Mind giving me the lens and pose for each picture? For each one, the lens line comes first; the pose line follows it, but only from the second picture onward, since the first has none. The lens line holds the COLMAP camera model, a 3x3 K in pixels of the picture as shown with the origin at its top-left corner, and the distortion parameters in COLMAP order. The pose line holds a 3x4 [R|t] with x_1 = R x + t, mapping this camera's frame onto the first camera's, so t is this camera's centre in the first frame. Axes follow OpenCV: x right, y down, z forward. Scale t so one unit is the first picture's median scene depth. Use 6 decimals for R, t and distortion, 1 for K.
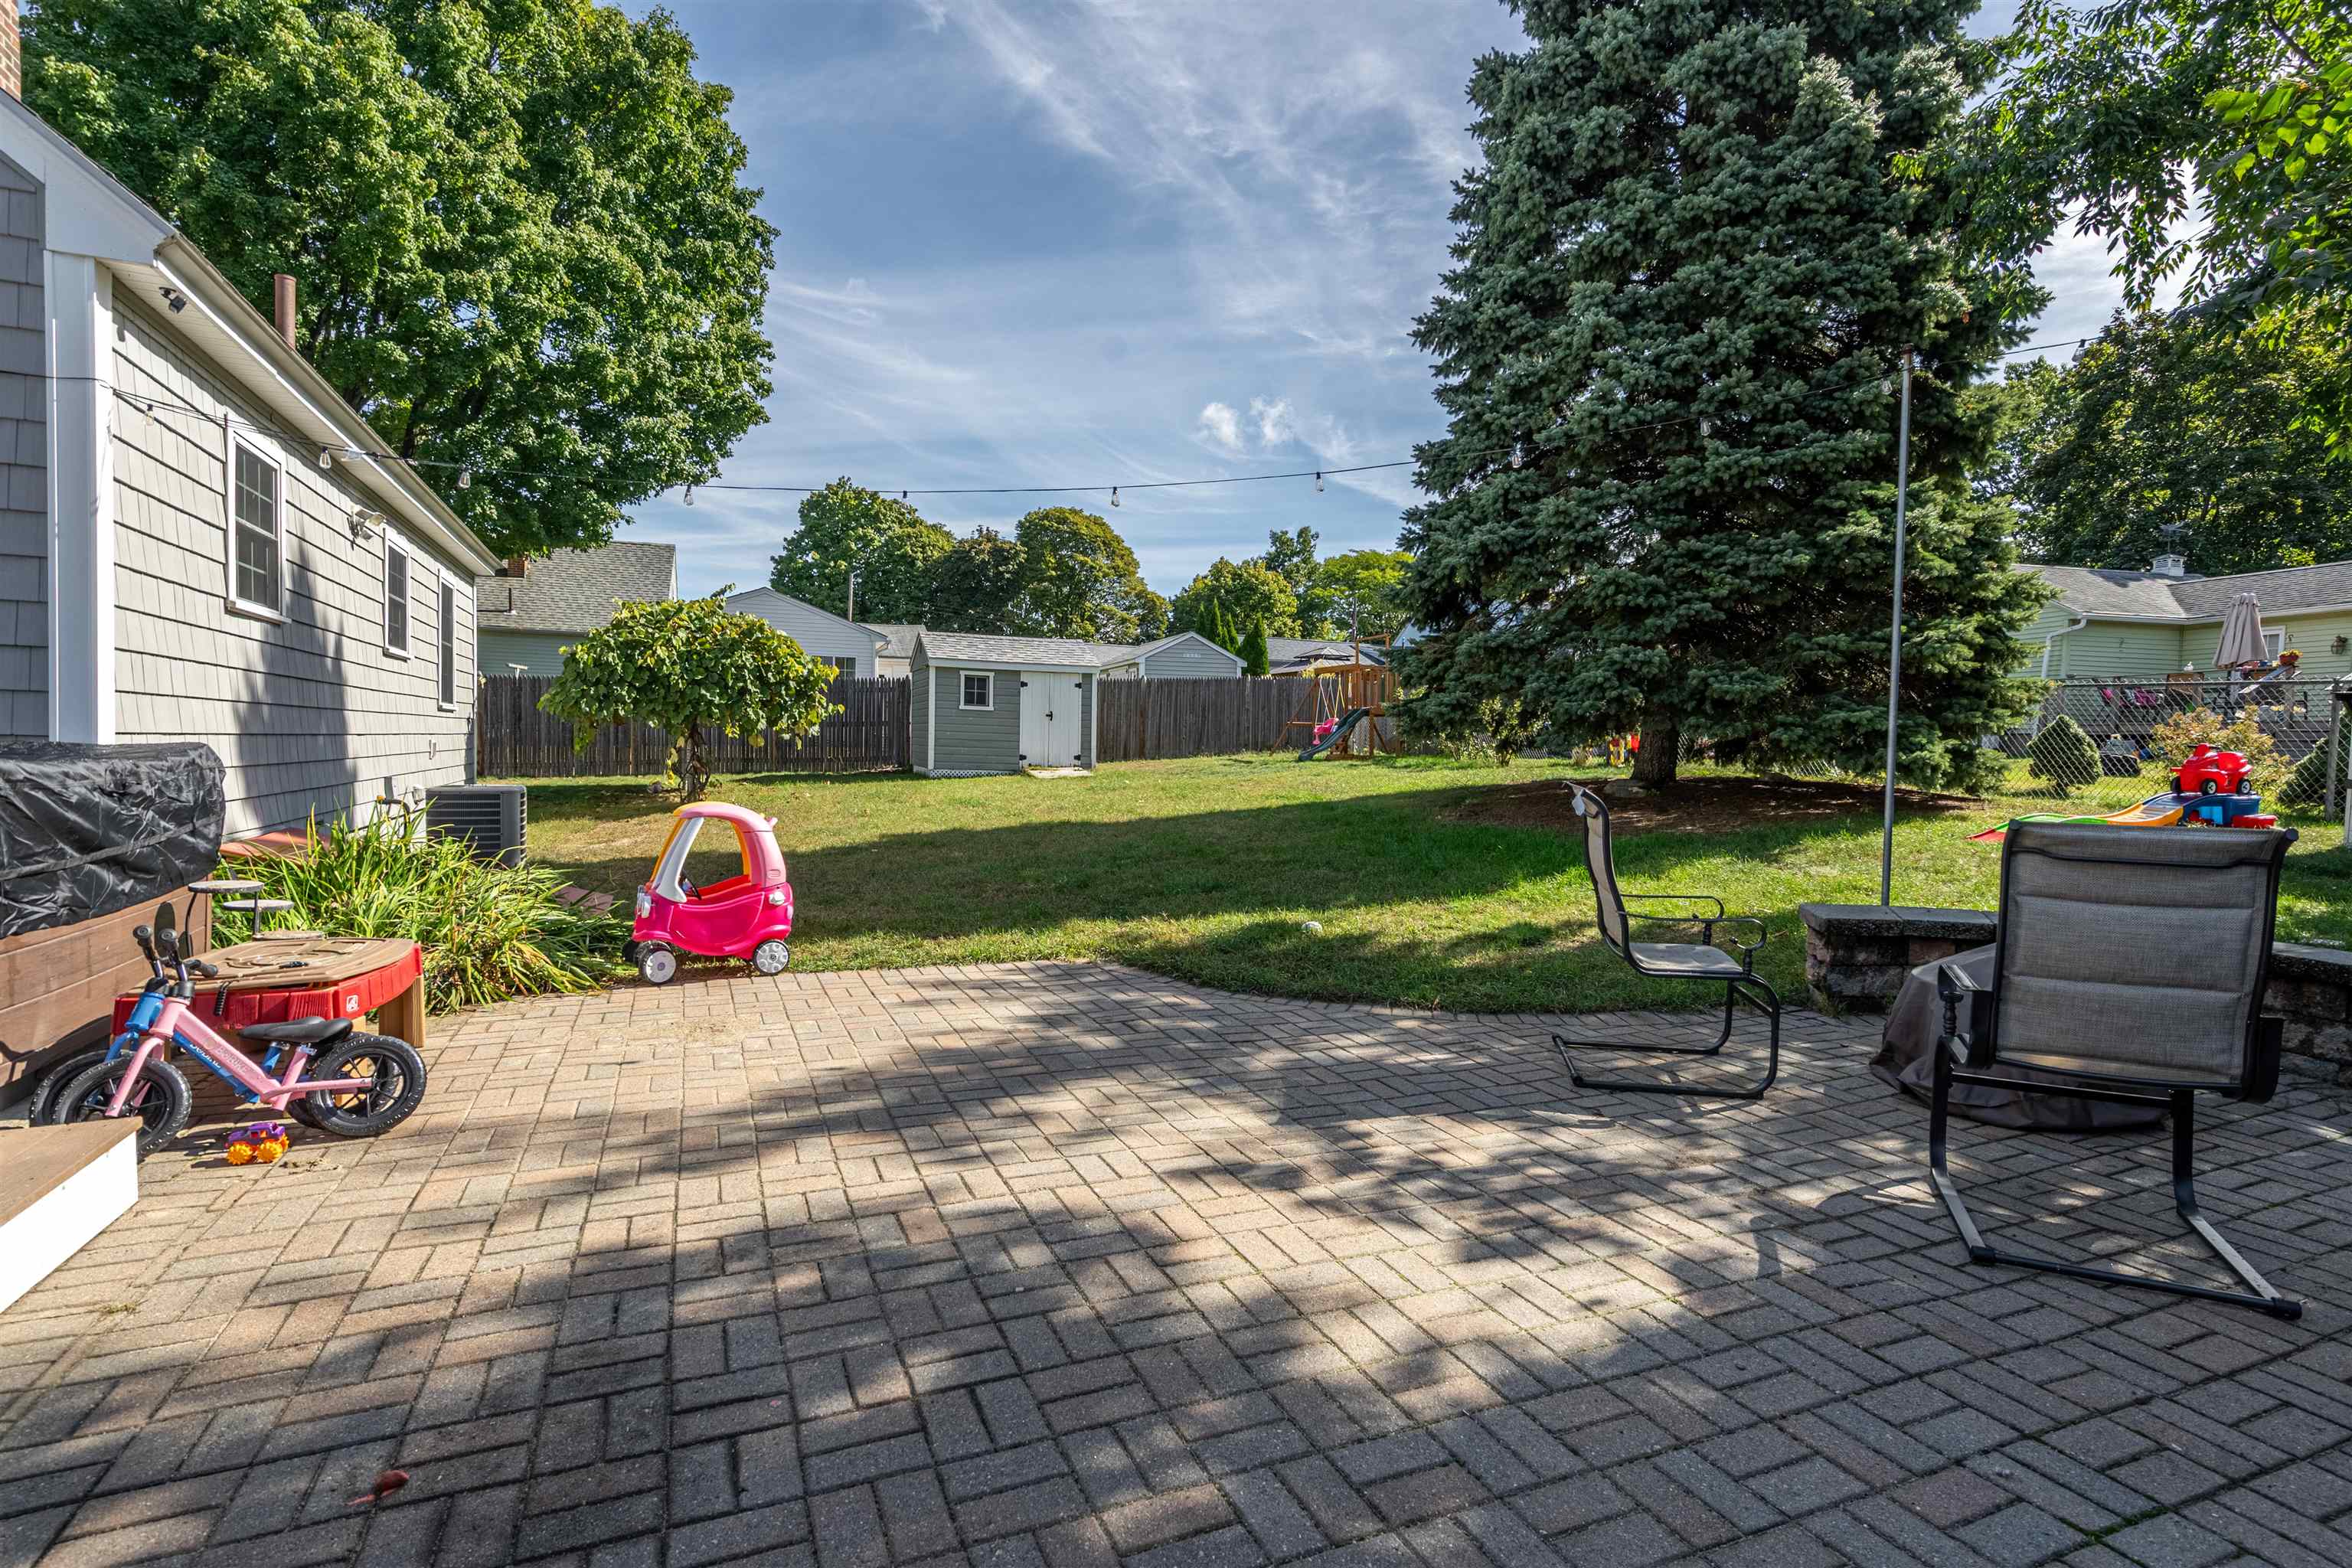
lens RADIAL K [[1120.4, 0, 1176.0], [0, 1120.4, 784.0], [0, 0, 1]] dist [-0.002119, 0.000935]
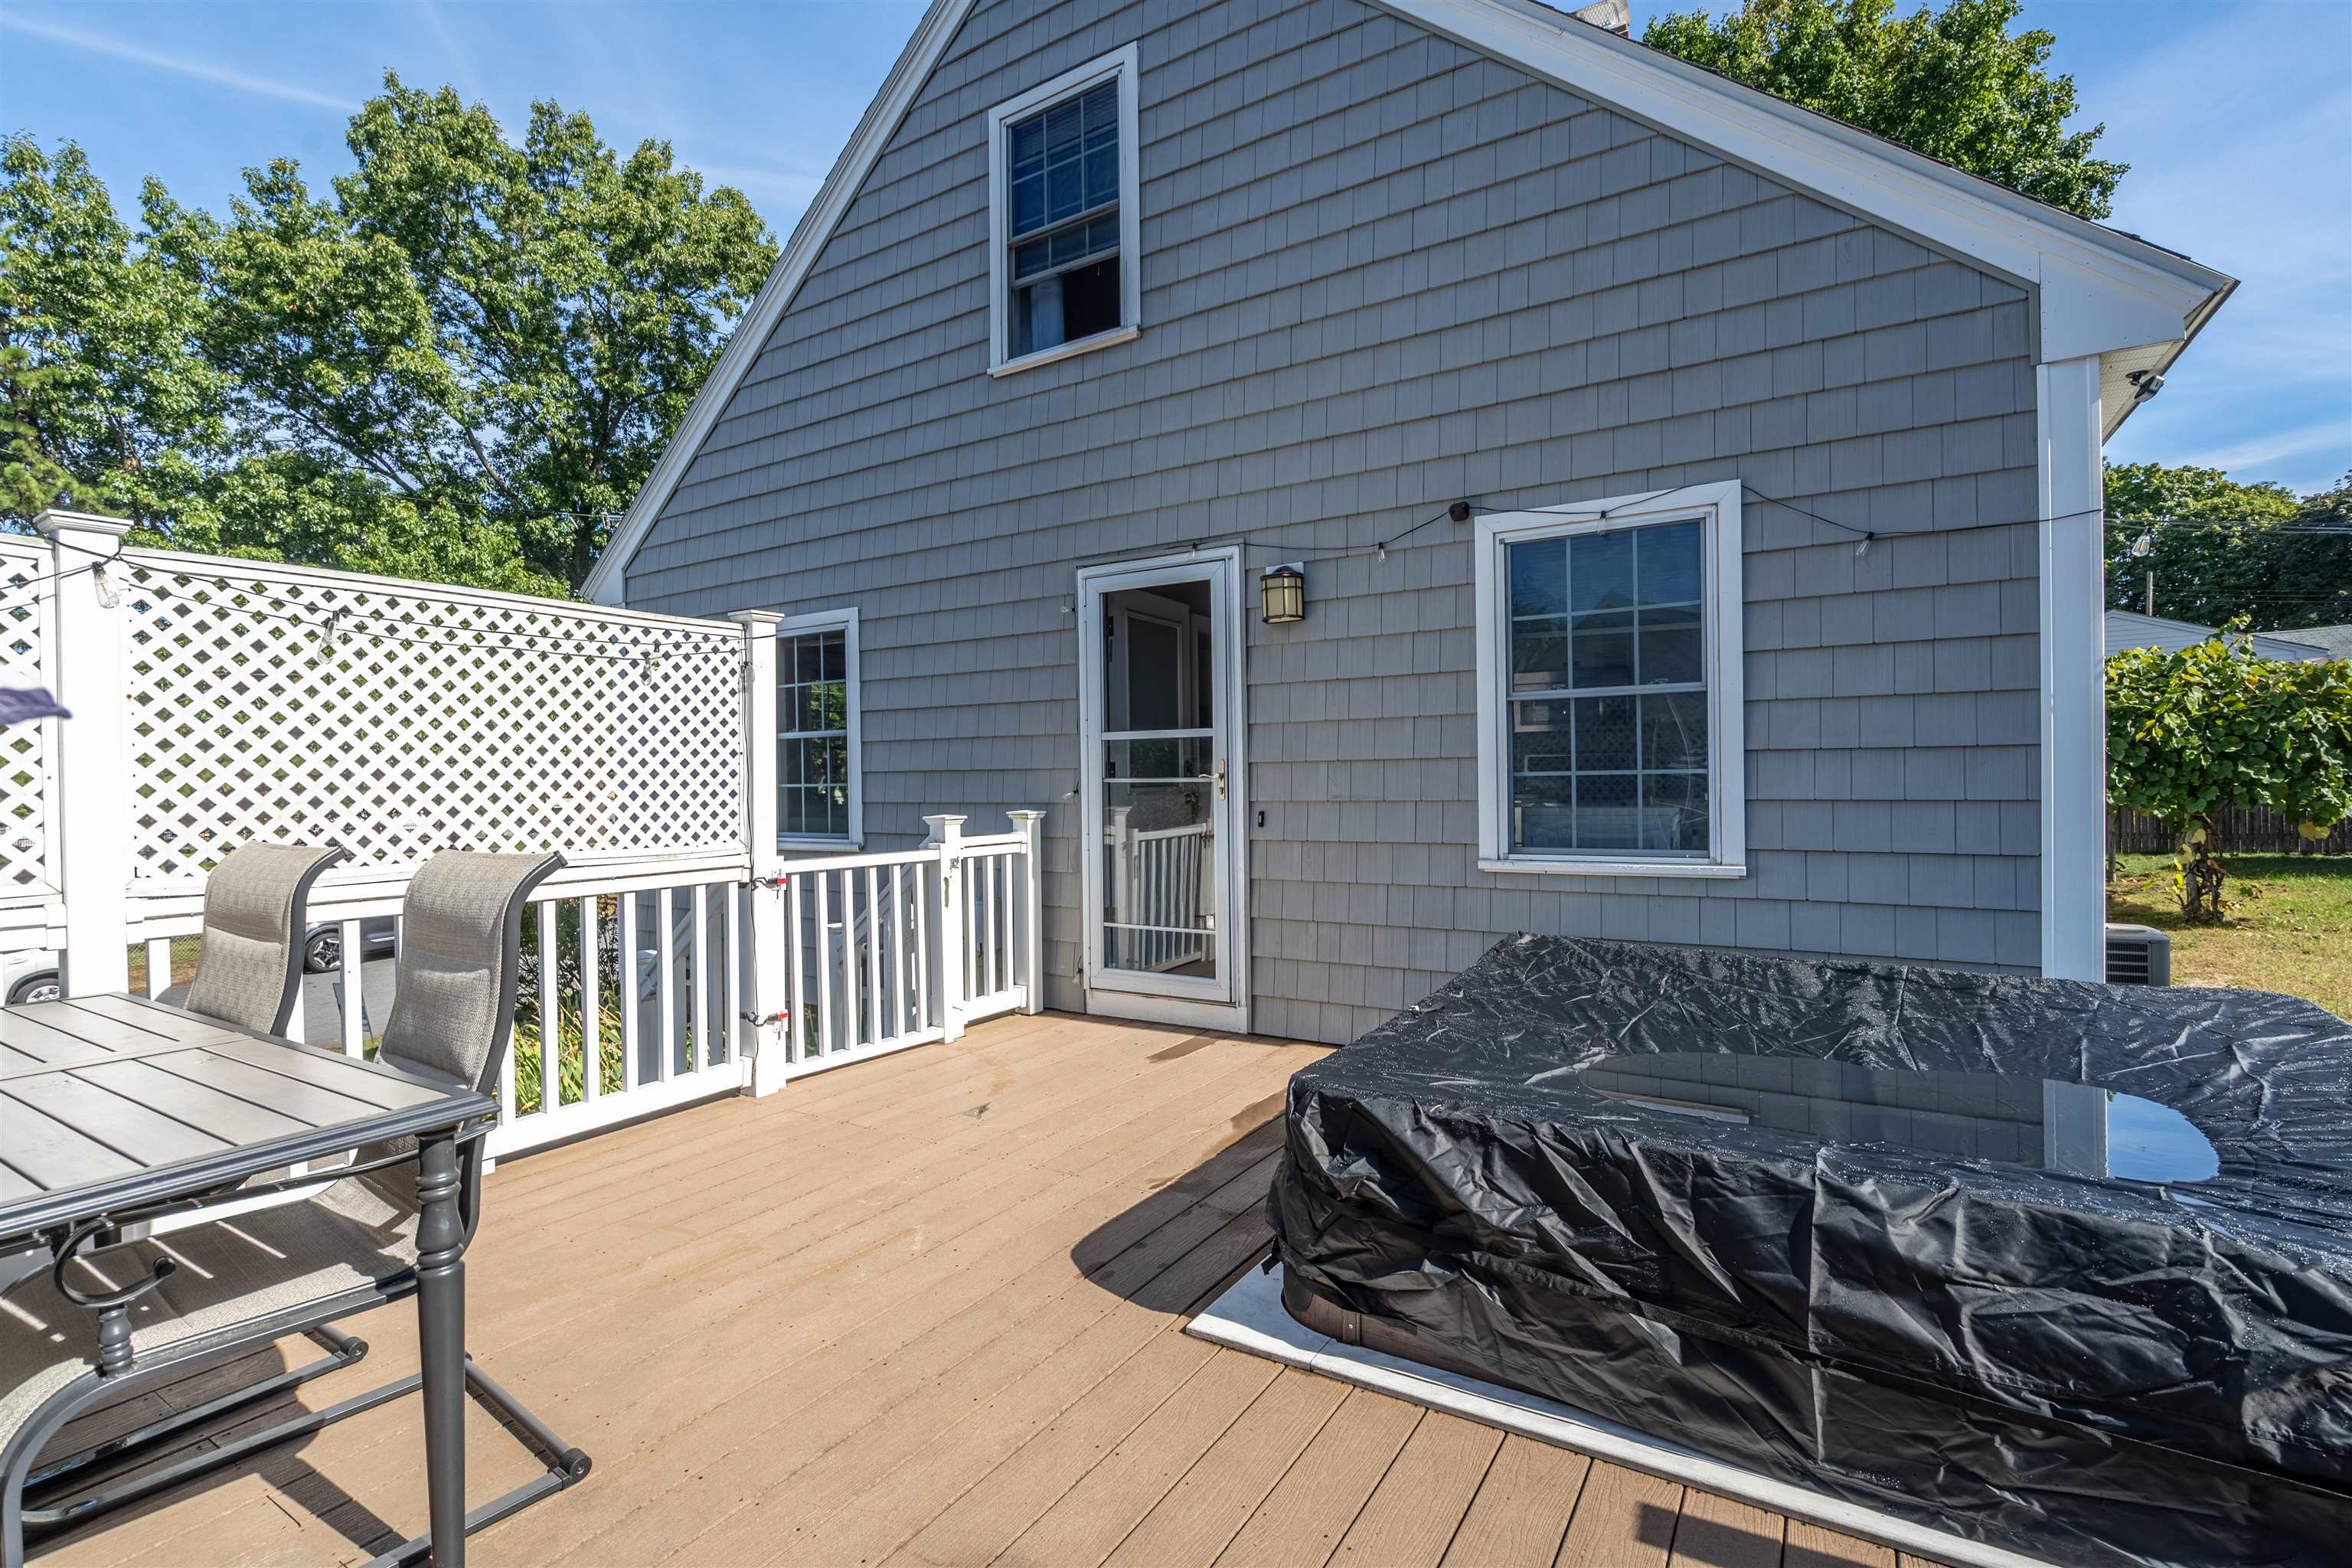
lens RADIAL K [[1073.1, 0, 1166.9], [0, 1073.1, 786.0], [0, 0, 1]] dist [-0.002697, 0.000605]
pose [[0.557223, -0.030363, -0.829807, -0.228414], [0.001585, 0.999368, -0.035503, -0.046452], [0.830361, 0.018468, 0.556919, 0.018524]]
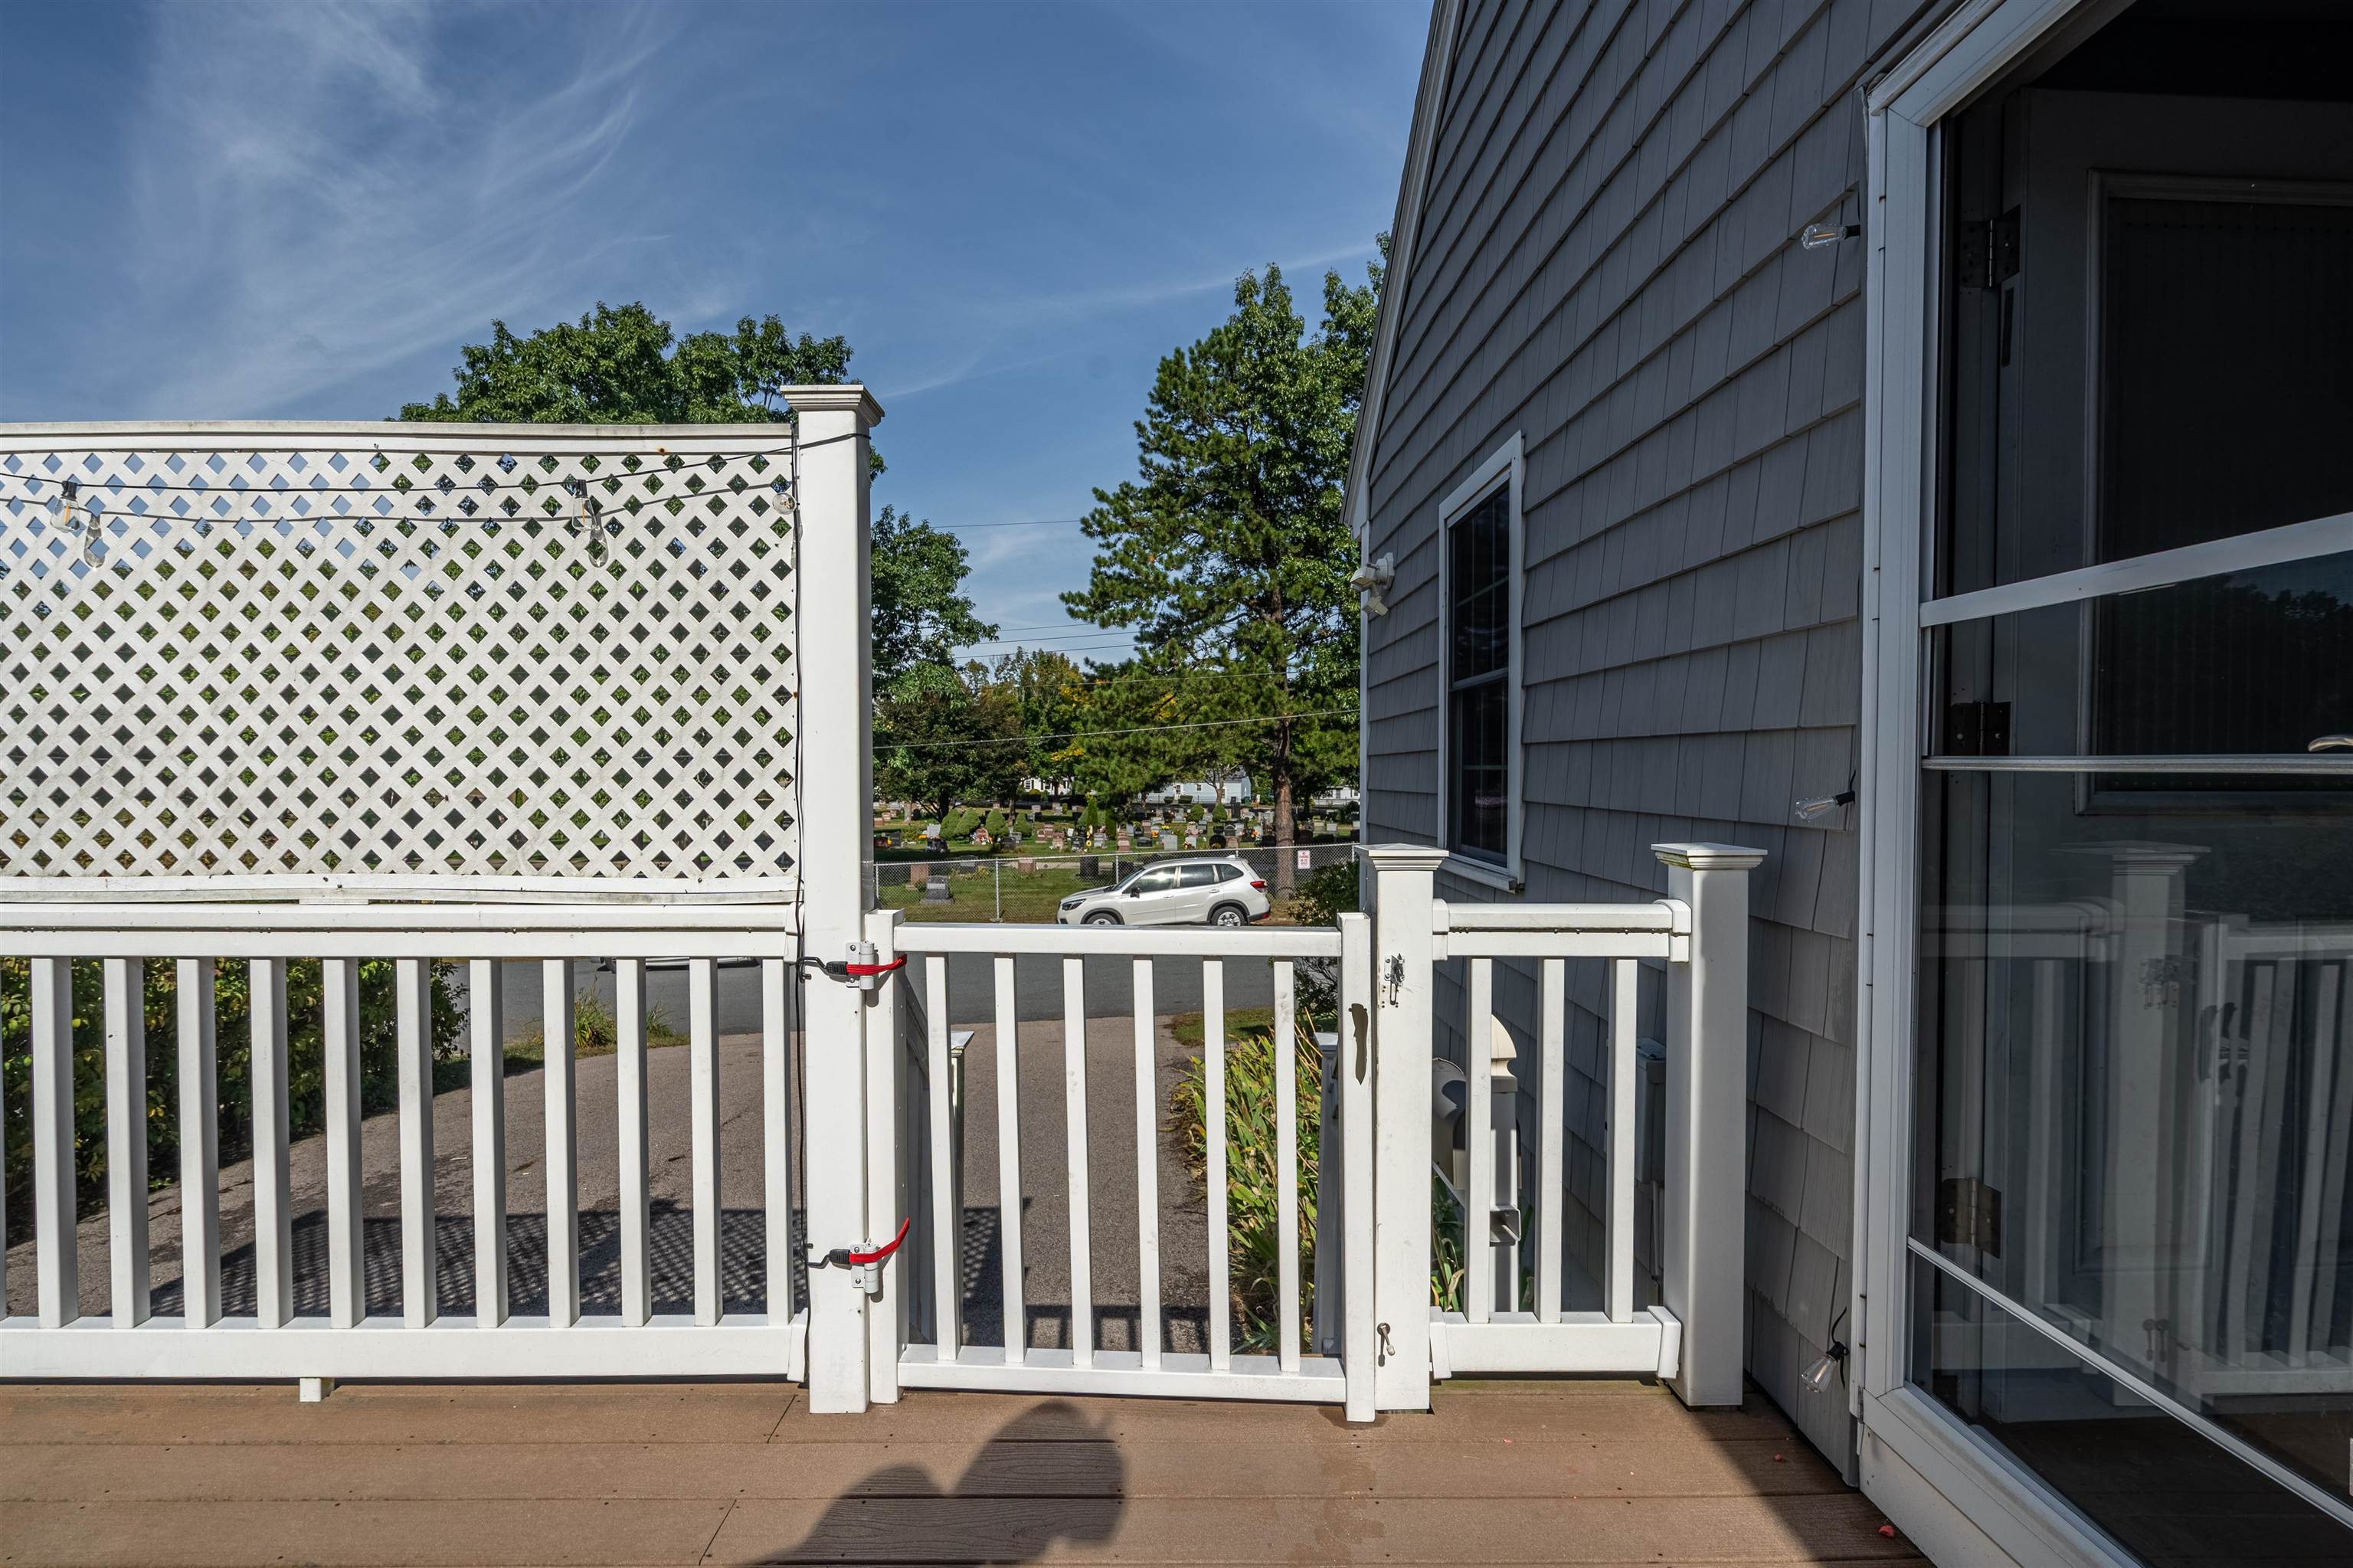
lens RADIAL K [[1073.5, 0, 1167.4], [0, 1073.5, 786.0], [0, 0, 1]] dist [-0.002697, 0.000605]
pose [[-0.391006, -0.013104, -0.920295, -0.420796], [-0.045126, 0.998969, 0.004948, -0.056656], [0.919281, 0.043464, -0.391194, 0.182178]]
